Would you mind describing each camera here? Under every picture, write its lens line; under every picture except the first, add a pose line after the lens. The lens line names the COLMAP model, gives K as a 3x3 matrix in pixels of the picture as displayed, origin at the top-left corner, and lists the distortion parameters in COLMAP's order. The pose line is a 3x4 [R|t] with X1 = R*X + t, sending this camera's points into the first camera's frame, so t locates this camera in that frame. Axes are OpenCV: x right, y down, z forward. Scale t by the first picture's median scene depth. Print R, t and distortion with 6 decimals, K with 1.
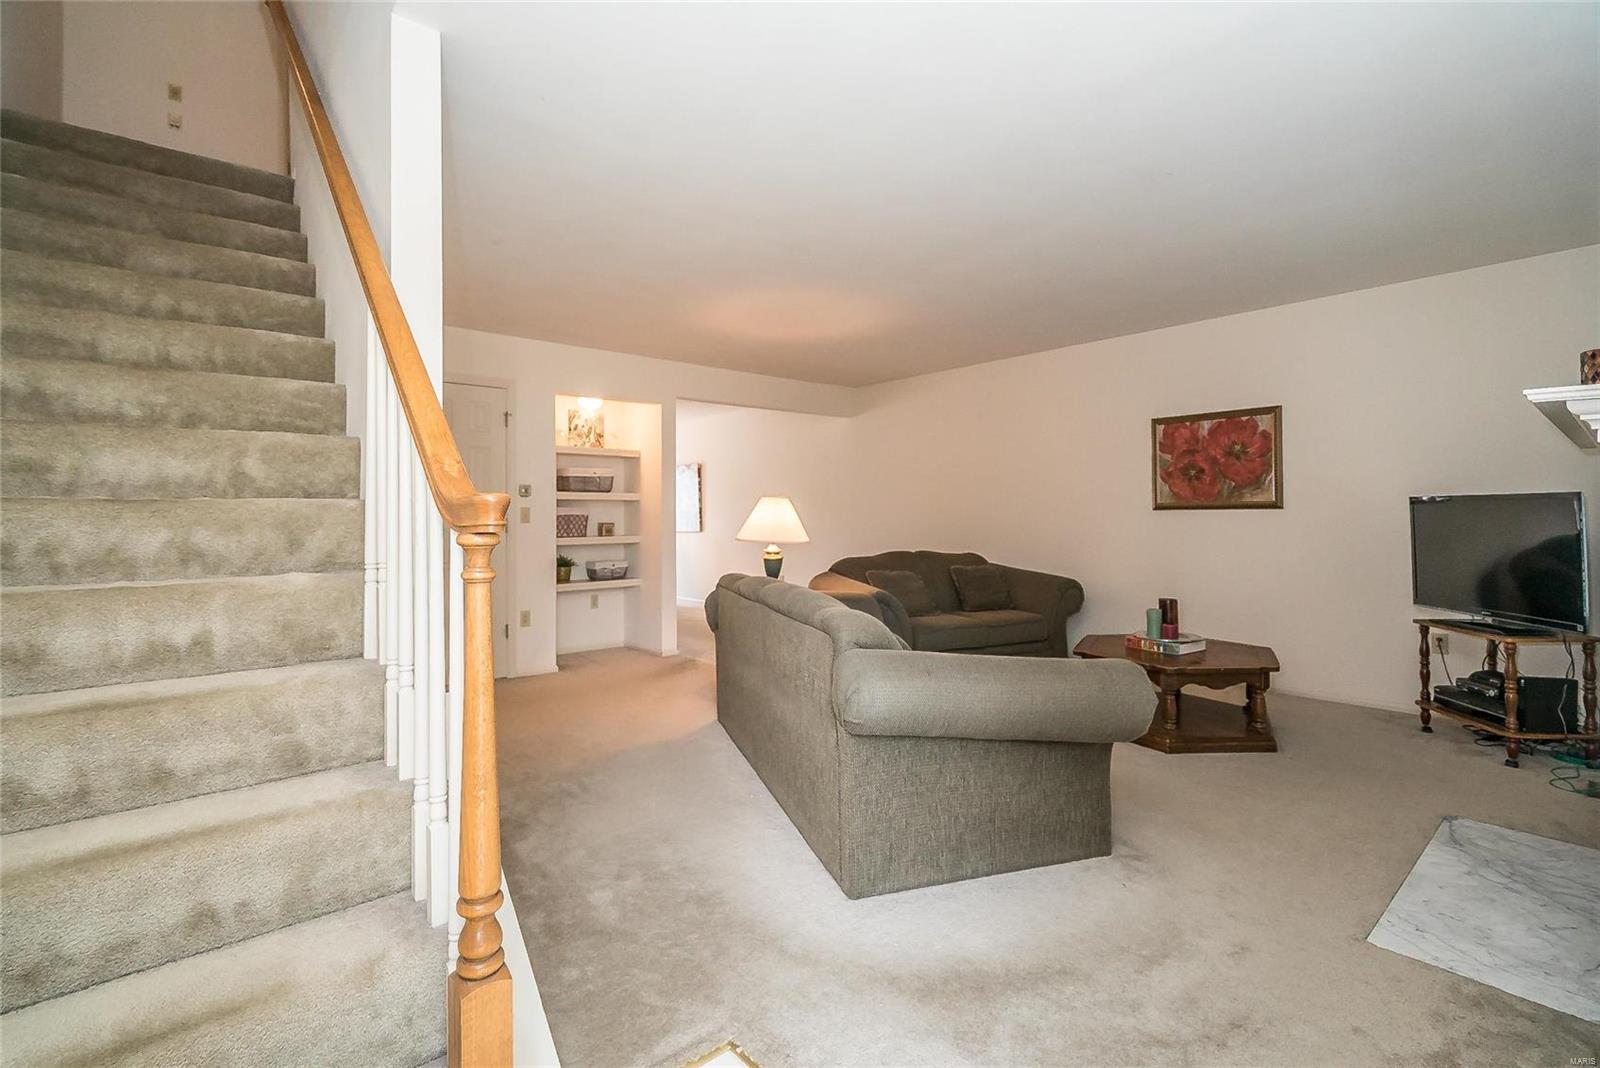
lens RADIAL K [[703.1, 0, 800.0], [0, 703.1, 534.0], [0, 0, 1]] dist [-0.002774, -0.000248]
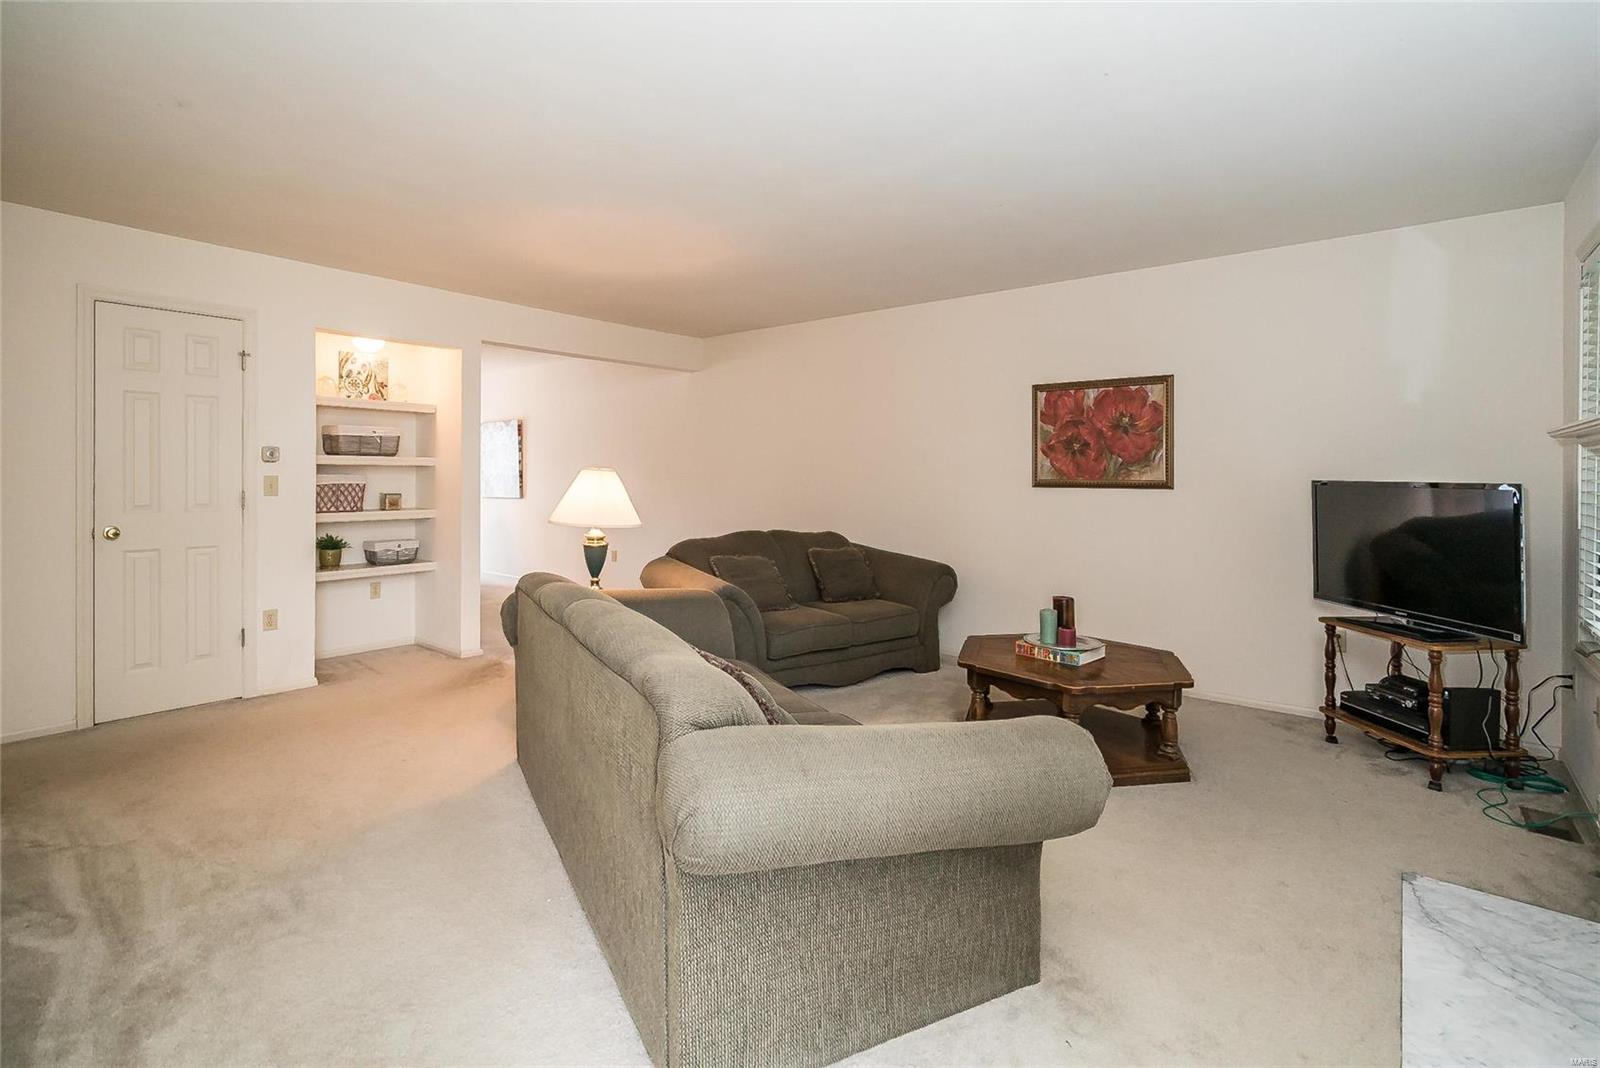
lens RADIAL K [[707.0, 0, 754.3], [0, 707.0, 480.6], [0, 0, 1]] dist [0.001599, 0.000255]
pose [[0.988191, 0.007417, 0.153050, 0.020366], [-0.005875, 0.999927, -0.010526, -0.038391], [-0.153117, 0.009503, 0.988162, 0.208697]]
